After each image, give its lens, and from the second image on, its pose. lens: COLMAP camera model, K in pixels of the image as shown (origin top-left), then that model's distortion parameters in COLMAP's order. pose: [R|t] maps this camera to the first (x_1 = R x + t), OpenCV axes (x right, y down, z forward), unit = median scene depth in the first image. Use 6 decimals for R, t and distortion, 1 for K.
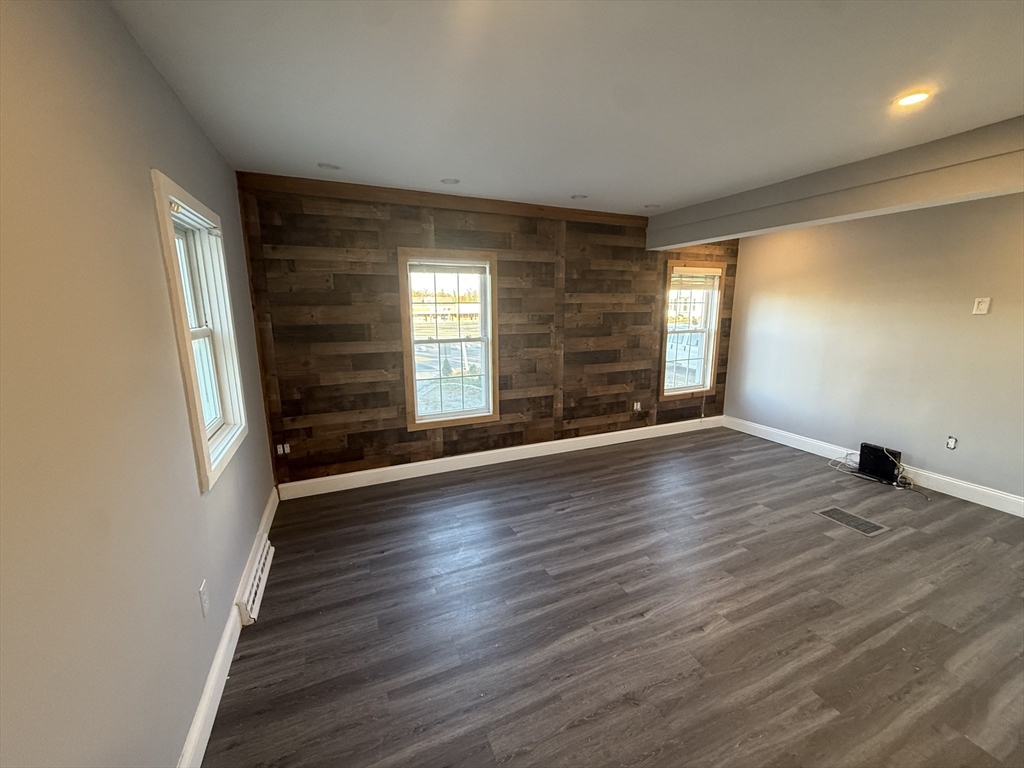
lens RADIAL K [[406.5, 0, 509.1], [0, 406.5, 384.9], [0, 0, 1]] dist [-0.001670, 0.000740]
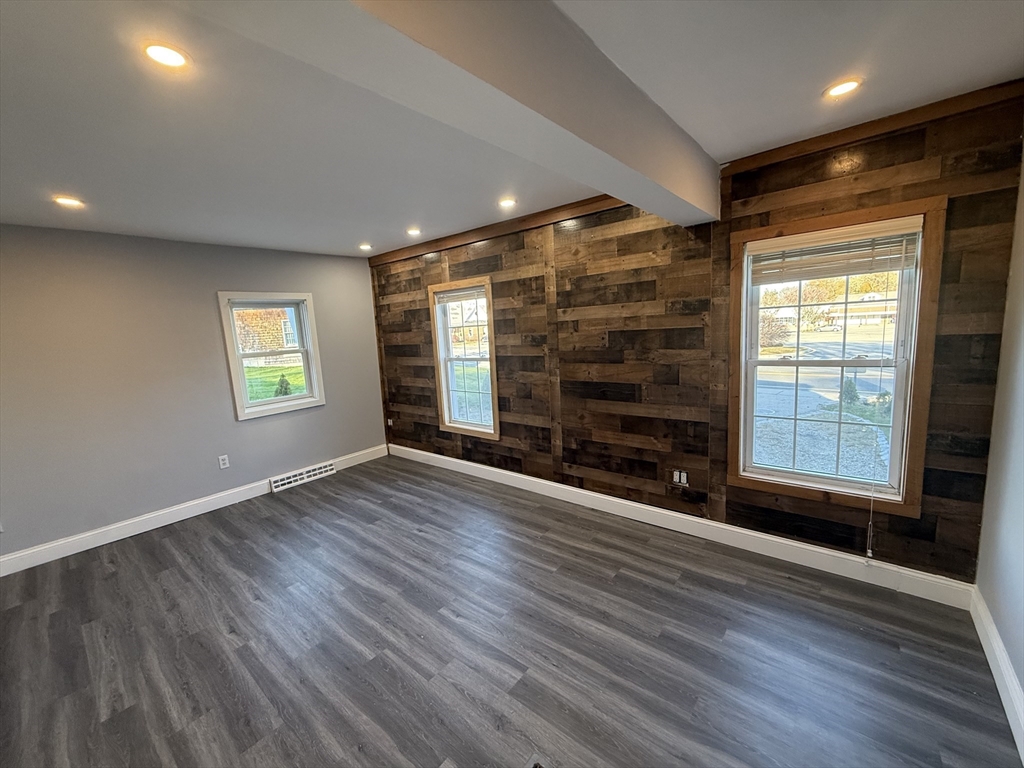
lens RADIAL K [[406.5, 0, 510.9], [0, 406.5, 384.5], [0, 0, 1]] dist [-0.001670, 0.000740]
pose [[0.448967, 0.105309, -0.887321, 0.993948], [-0.116012, 0.991496, 0.058972, -0.129937], [0.885985, 0.076463, 0.457366, 0.639931]]
